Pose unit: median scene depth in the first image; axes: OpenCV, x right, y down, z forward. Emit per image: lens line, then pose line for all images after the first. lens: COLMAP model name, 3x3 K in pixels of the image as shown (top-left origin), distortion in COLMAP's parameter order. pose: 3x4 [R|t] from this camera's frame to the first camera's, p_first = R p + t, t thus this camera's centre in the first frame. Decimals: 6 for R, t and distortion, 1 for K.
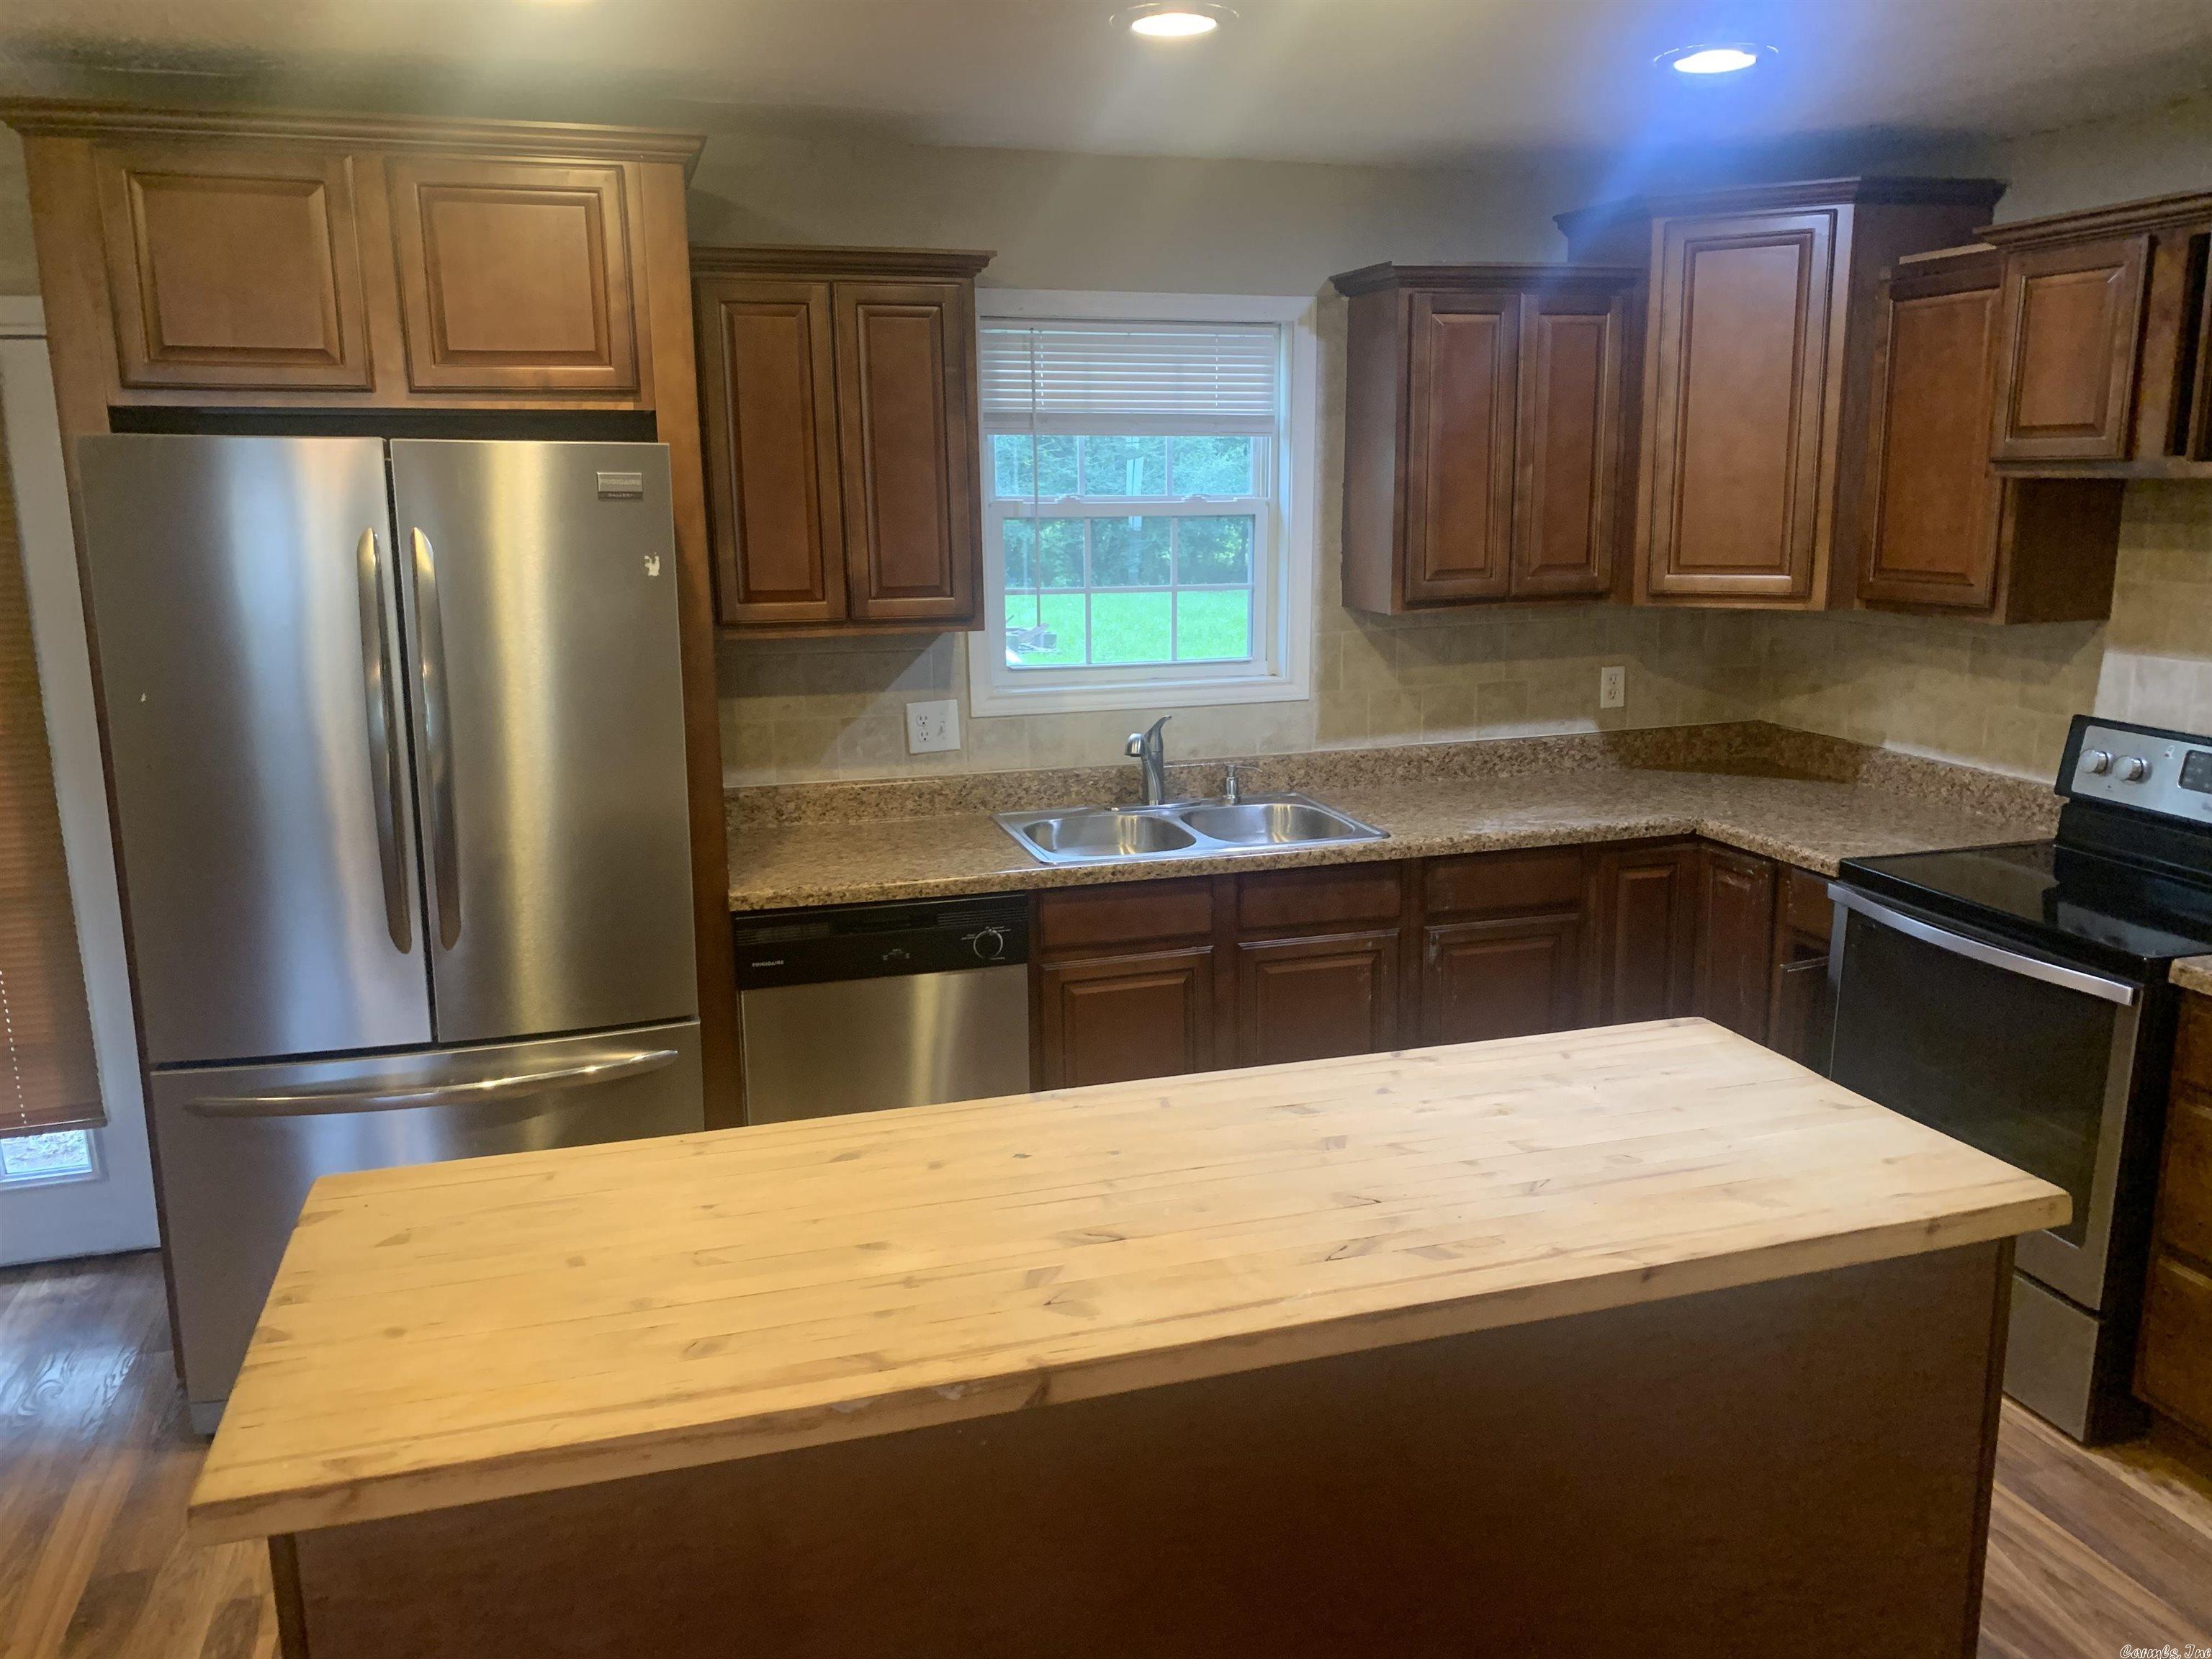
lens RADIAL K [[1697.2, 0, 1124.3], [0, 1697.2, 837.5], [0, 0, 1]] dist [0.092744, -0.156484]
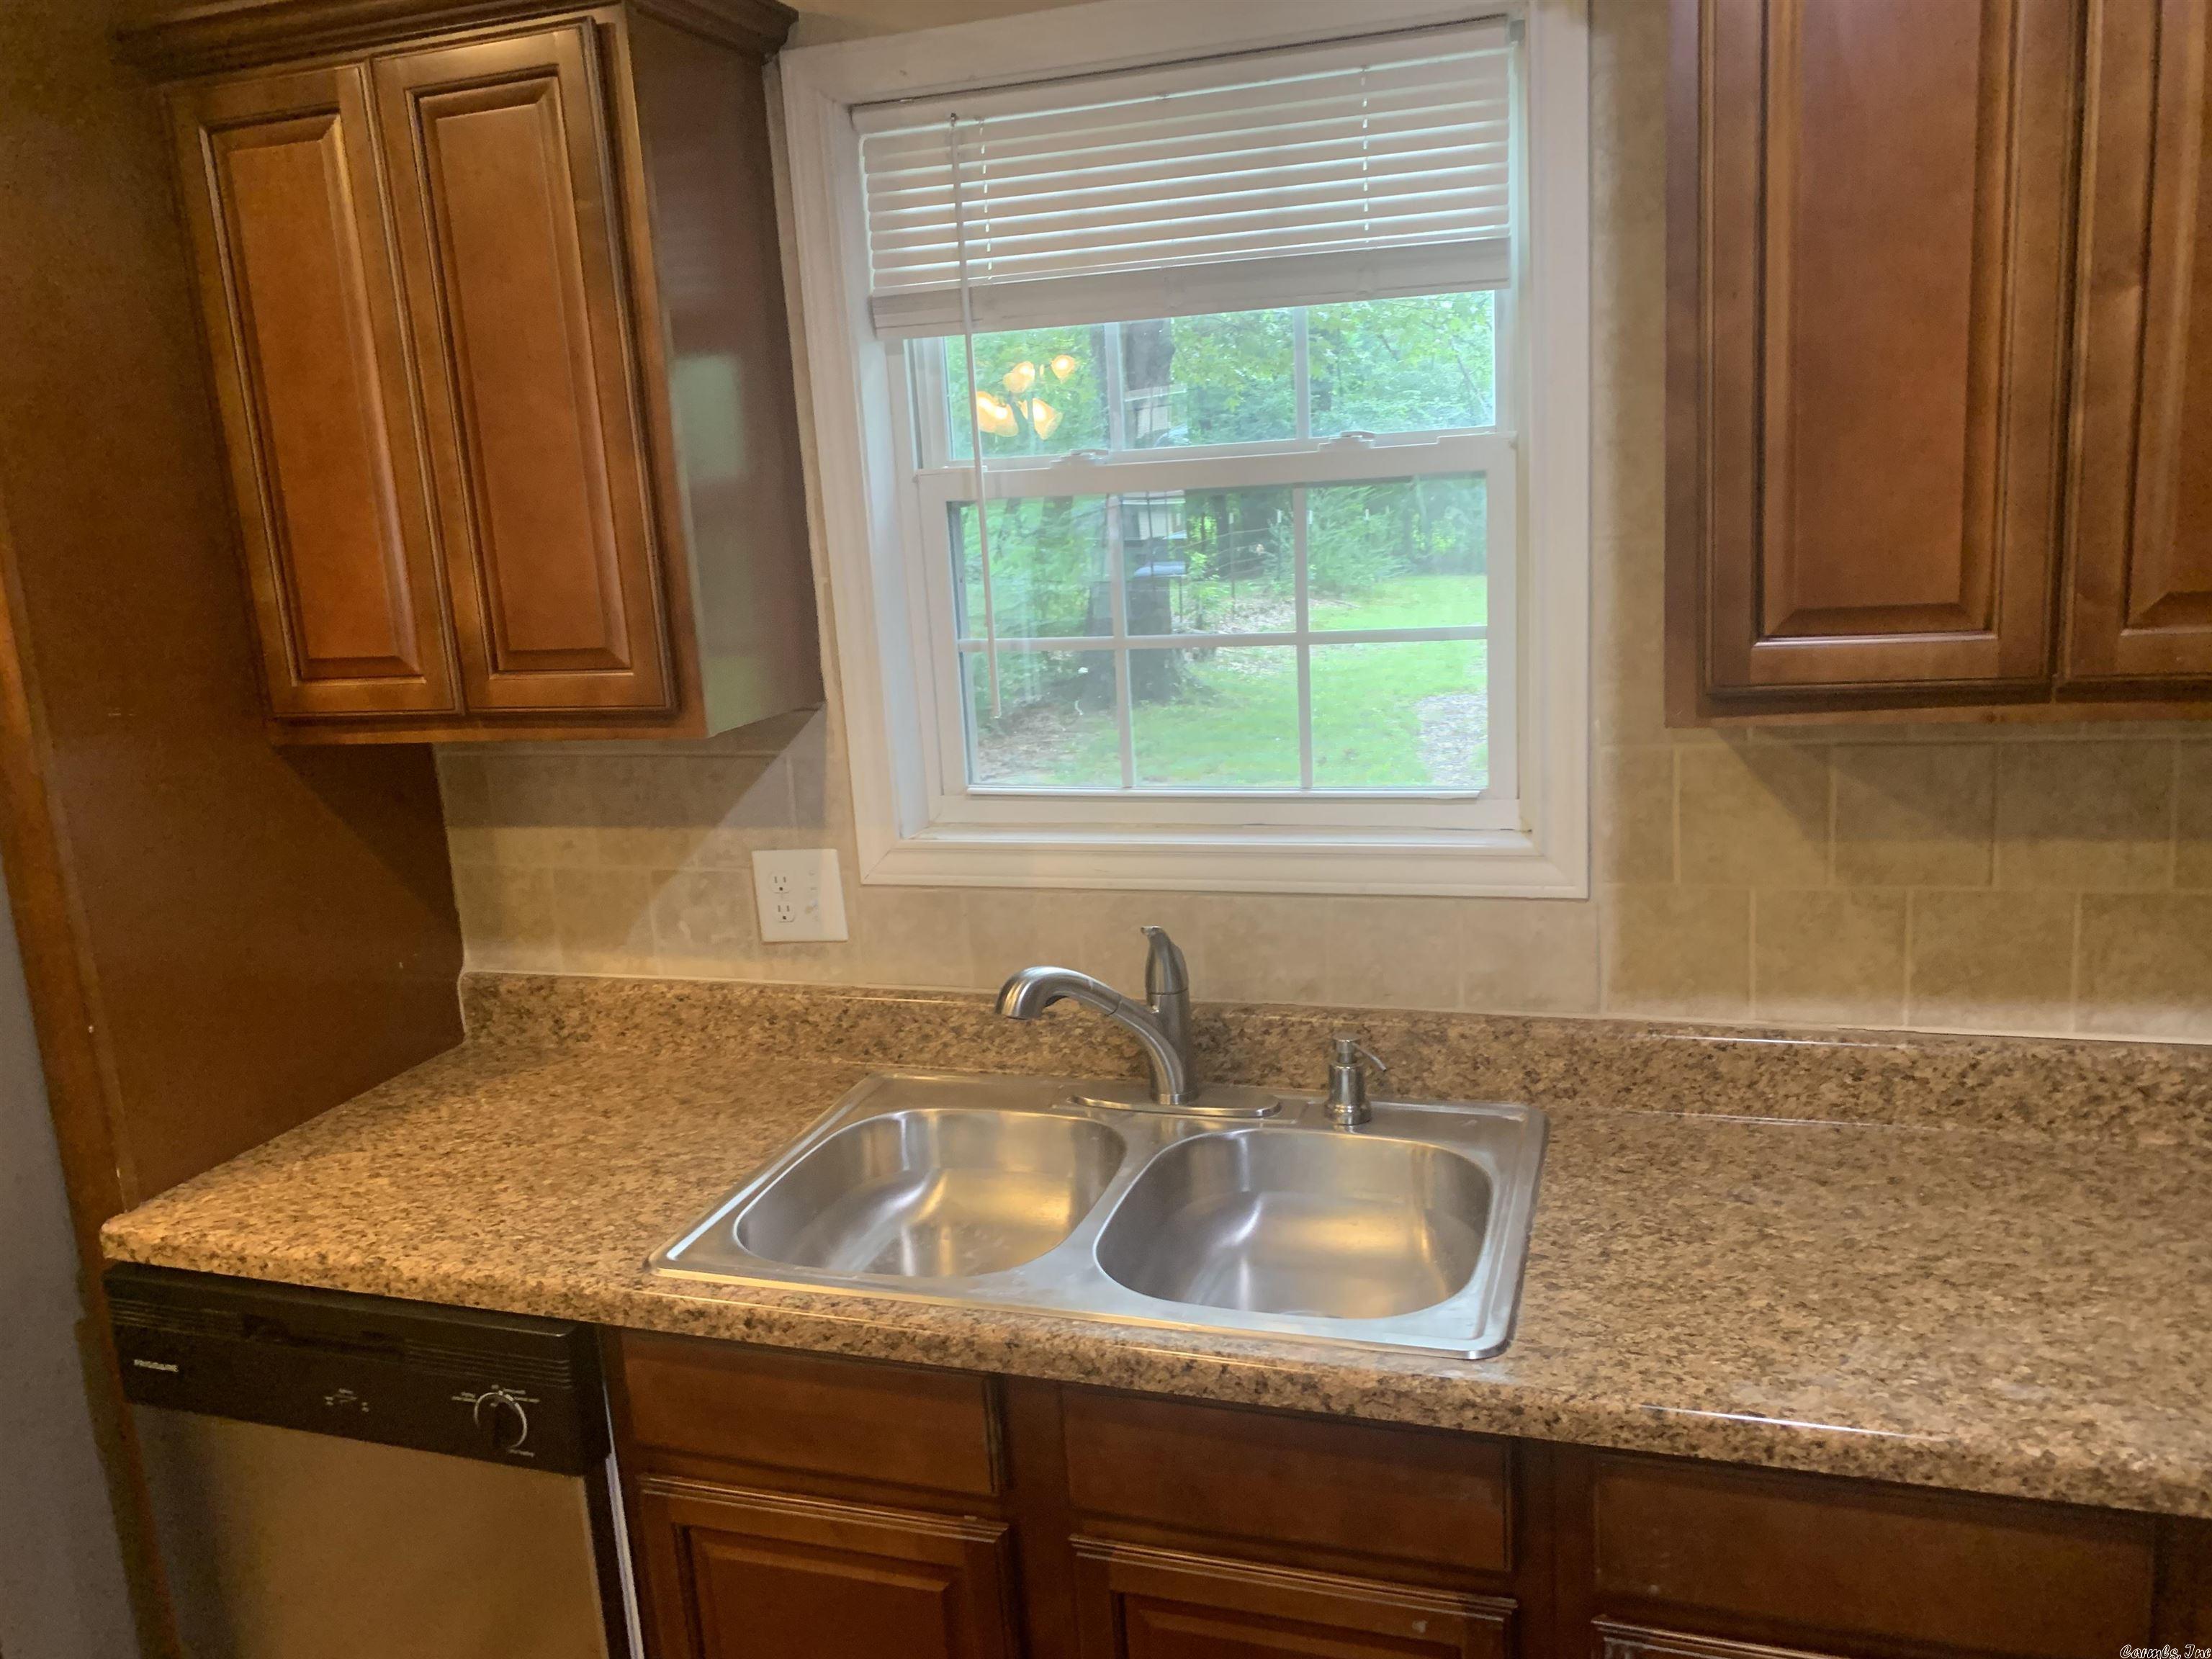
lens RADIAL K [[1710.5, 0, 1074.9], [0, 1710.5, 840.2], [0, 0, 1]] dist [0.024269, -0.039687]
pose [[0.806038, 0.082898, -0.586029, 0.282613], [-0.071473, 0.996530, 0.042660, -0.116124], [0.587532, 0.007500, 0.809166, 0.635603]]
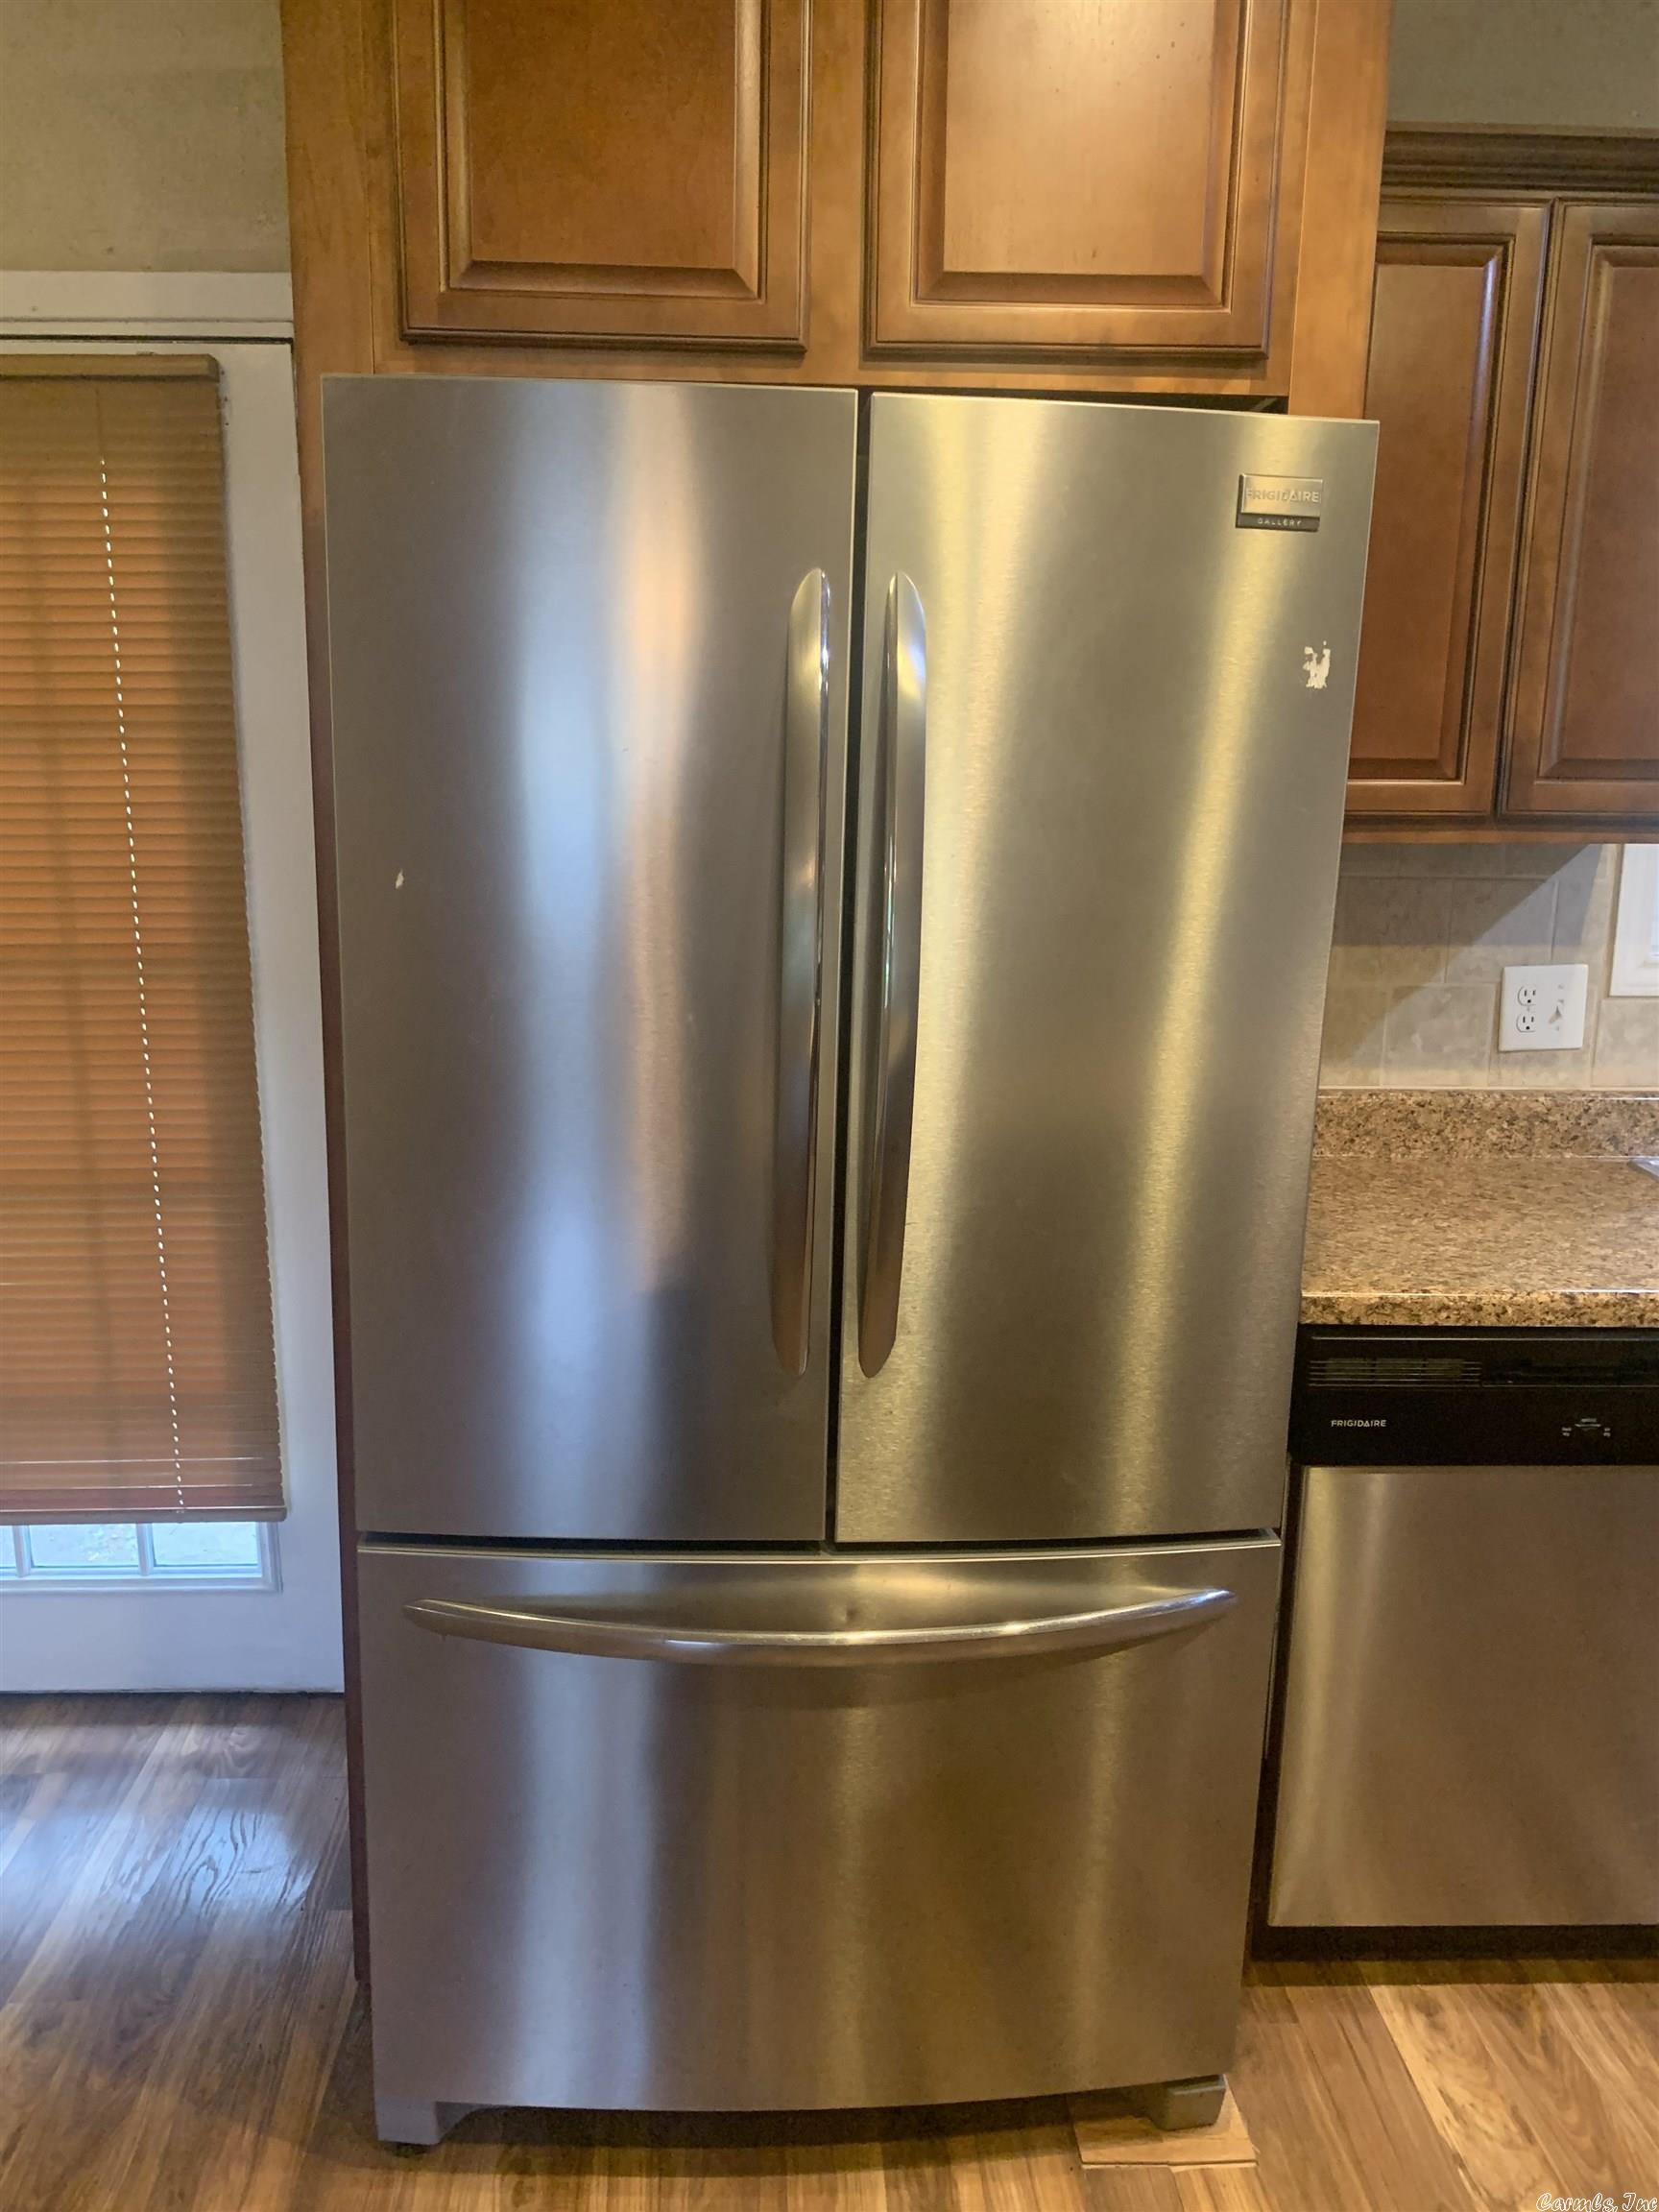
lens RADIAL K [[1708.9, 0, 793.8], [0, 1708.9, 1118.7], [0, 0, 1]] dist [0.007179, -0.013444]
pose [[0.963825, 0.075432, -0.255641, -0.217636], [-0.073825, 0.997145, 0.015893, -0.017045], [0.256110, 0.003555, 0.966641, 0.362462]]
